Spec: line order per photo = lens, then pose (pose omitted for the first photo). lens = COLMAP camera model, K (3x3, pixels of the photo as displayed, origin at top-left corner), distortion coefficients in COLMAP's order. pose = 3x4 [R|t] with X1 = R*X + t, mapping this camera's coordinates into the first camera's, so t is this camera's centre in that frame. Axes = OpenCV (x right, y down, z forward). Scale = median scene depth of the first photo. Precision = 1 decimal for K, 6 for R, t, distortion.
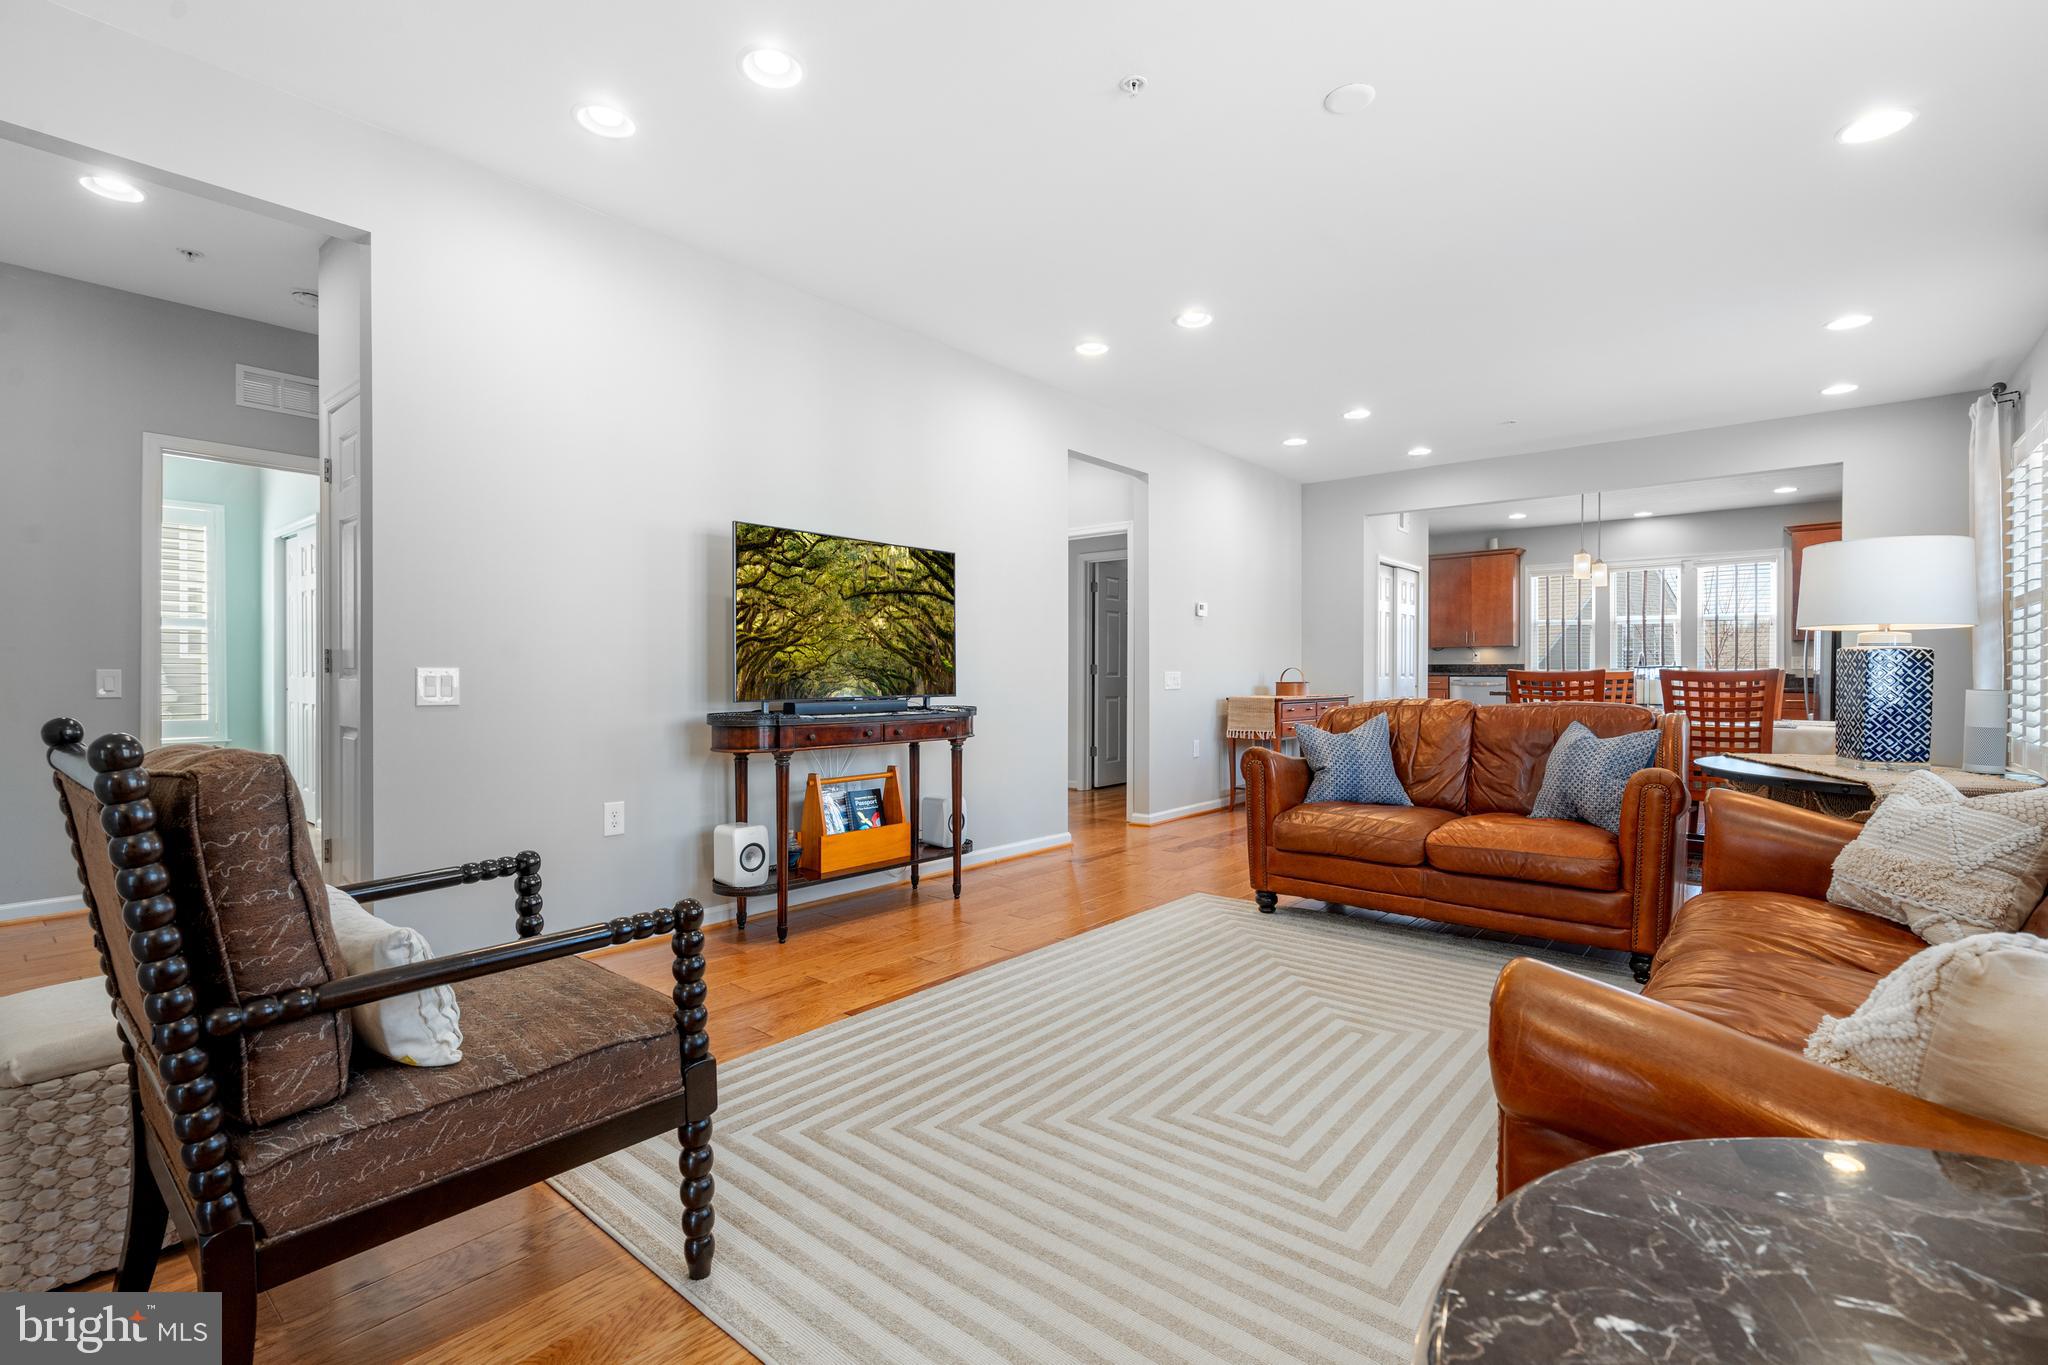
lens RADIAL K [[921.0, 0, 1046.0], [0, 921.0, 689.8], [0, 0, 1]] dist [-0.004749, 0.001943]
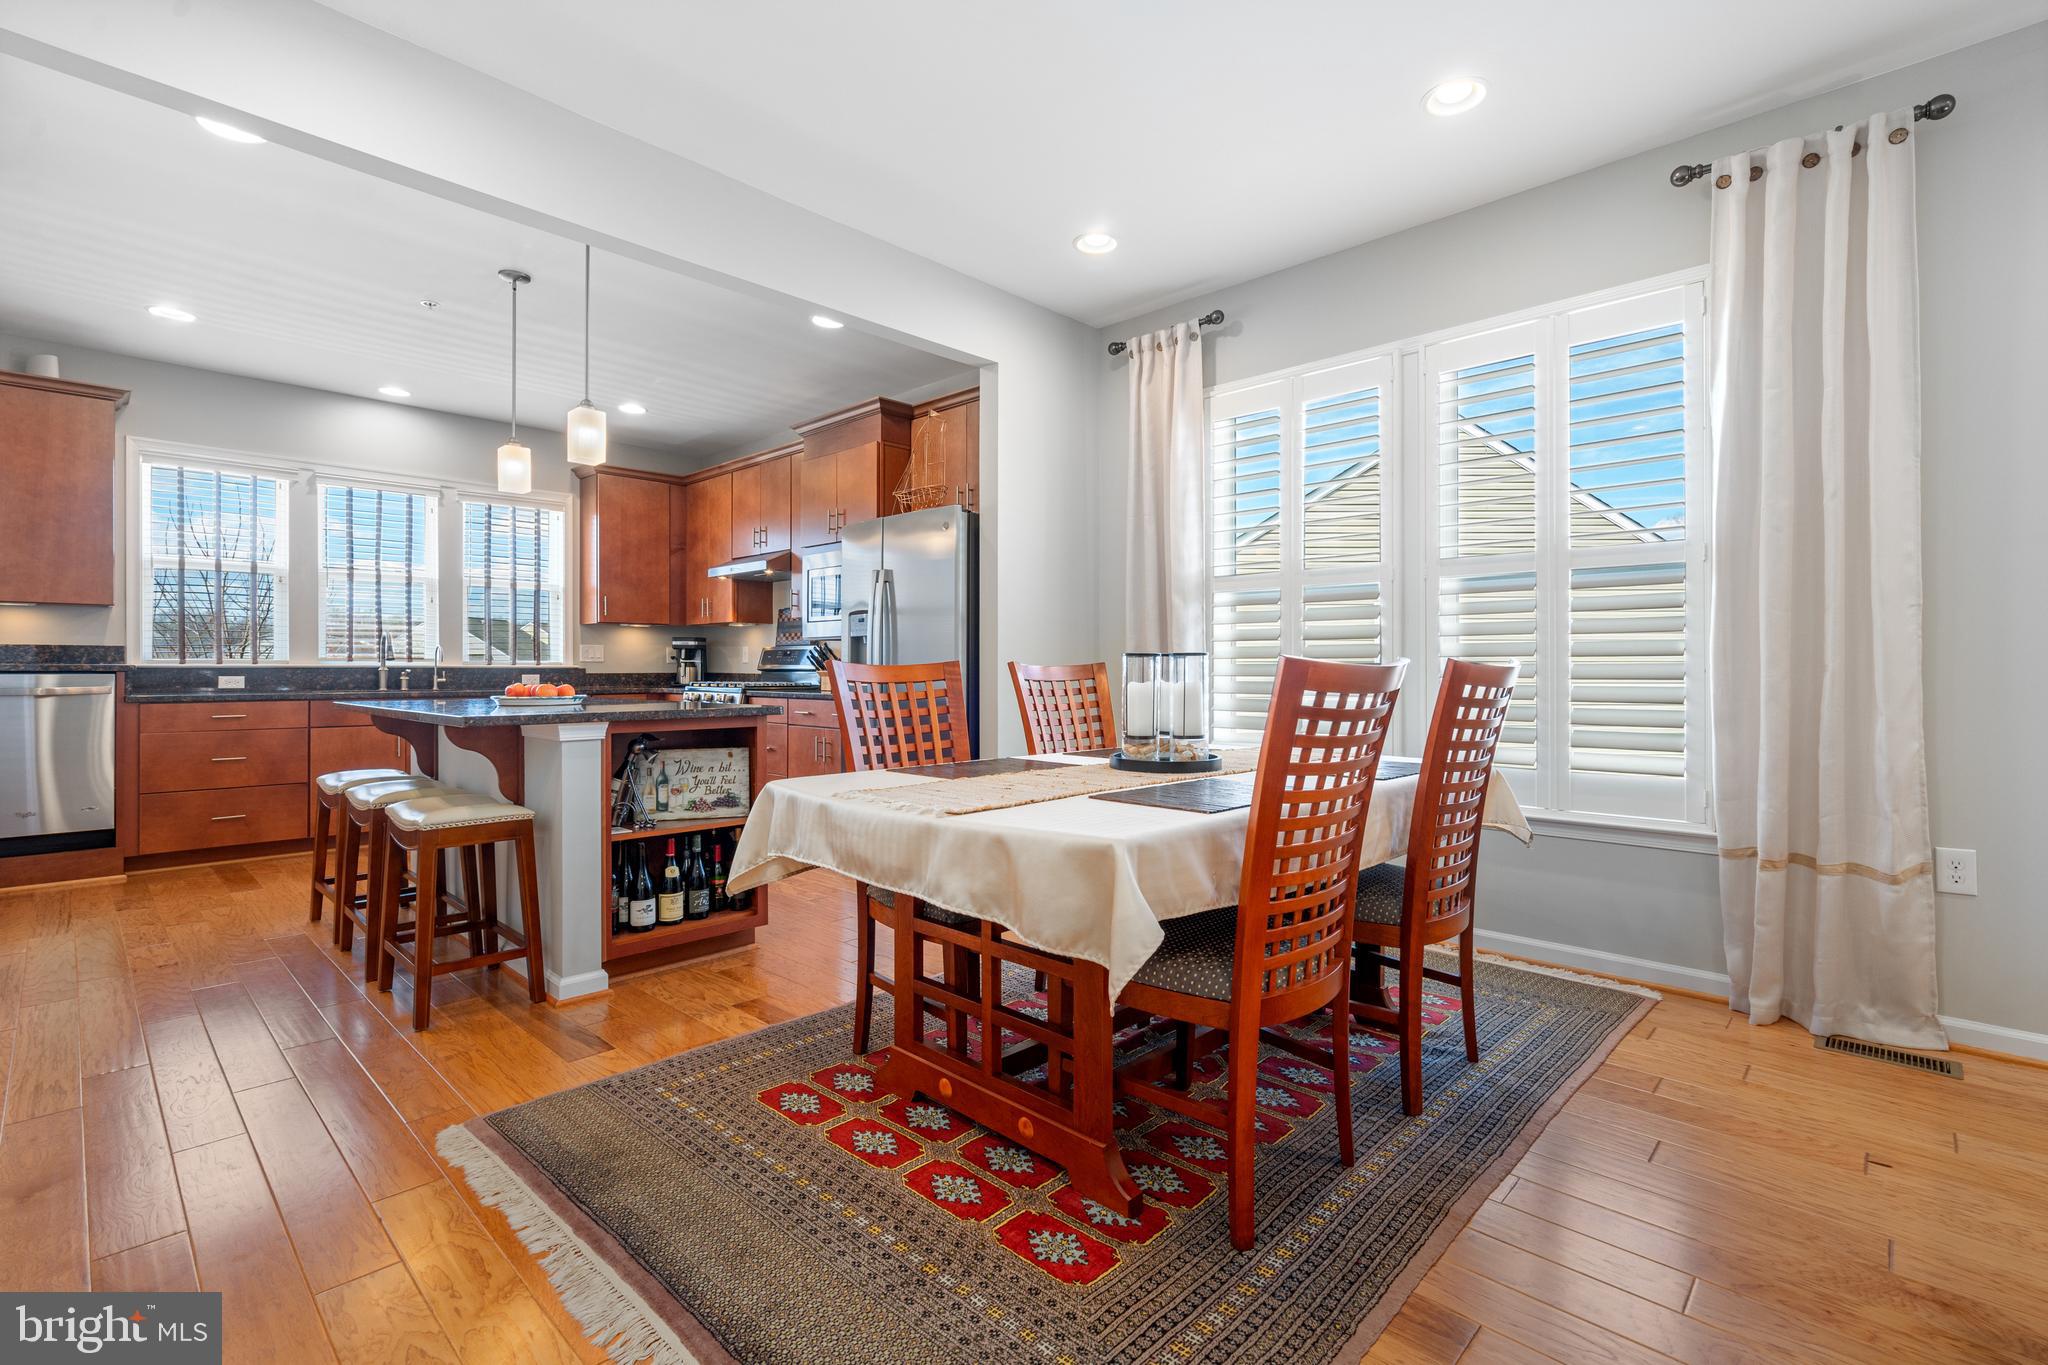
lens RADIAL K [[921.0, 0, 1021.8], [0, 921.0, 678.7], [0, 0, 1]] dist [-0.004749, 0.001943]
pose [[0.089030, -0.010819, 0.995970, 0.217423], [0.014958, 0.999843, 0.009524, -0.020313], [-0.995917, 0.014050, 0.089178, 1.134471]]
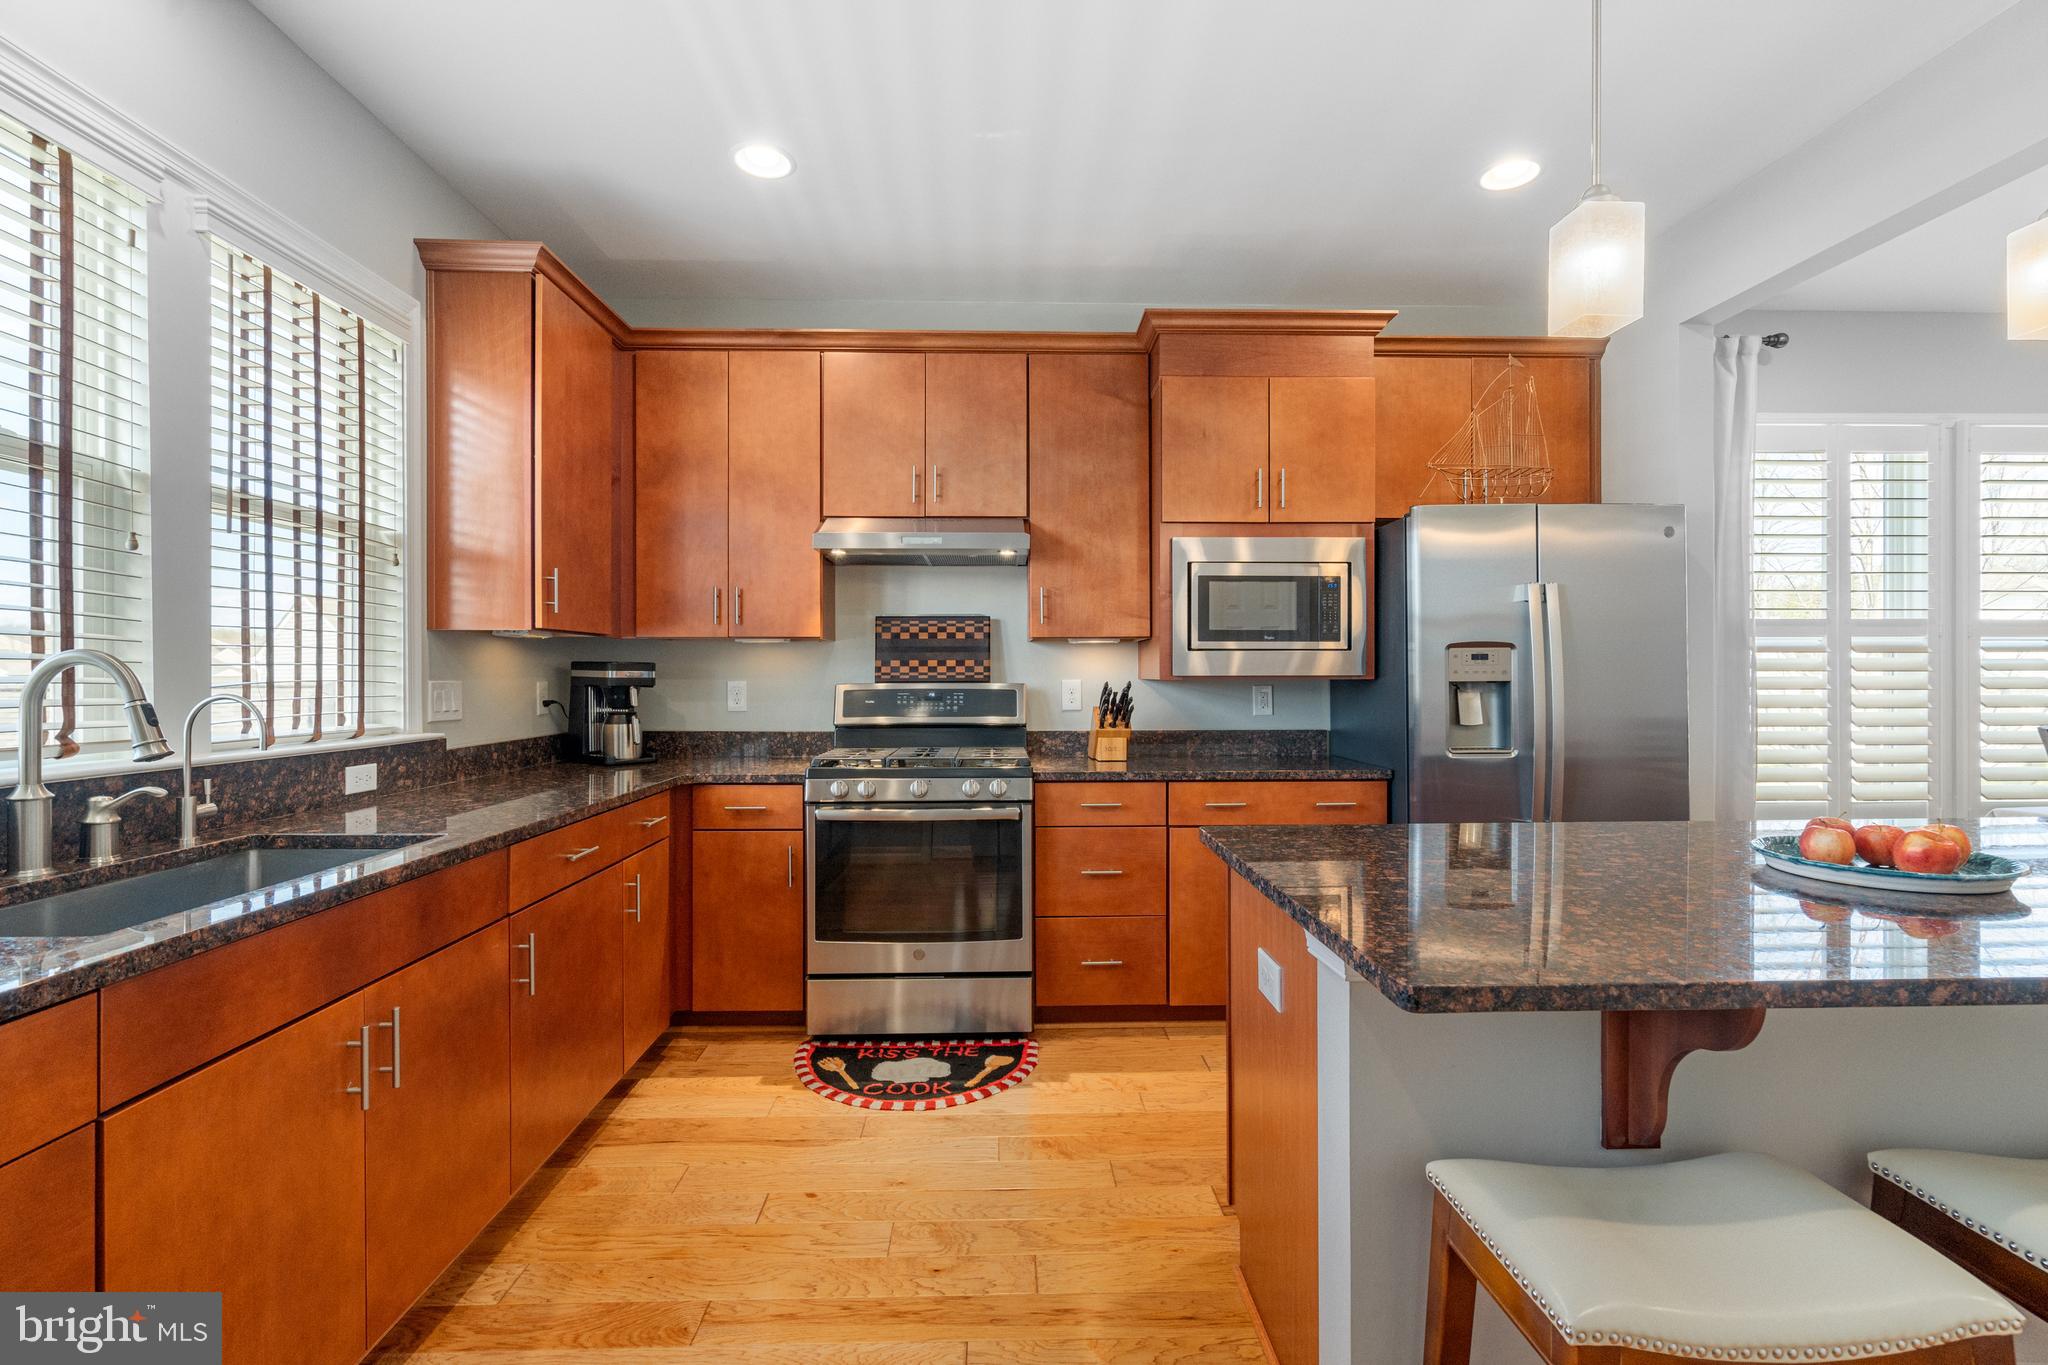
lens RADIAL K [[921.0, 0, 1027.7], [0, 921.0, 683.2], [0, 0, 1]] dist [-0.004749, 0.001943]
pose [[-0.646149, -0.004218, 0.763199, 0.885865], [0.014826, 0.999727, 0.018077, -0.072068], [-0.763067, 0.022995, -0.645910, 2.020067]]
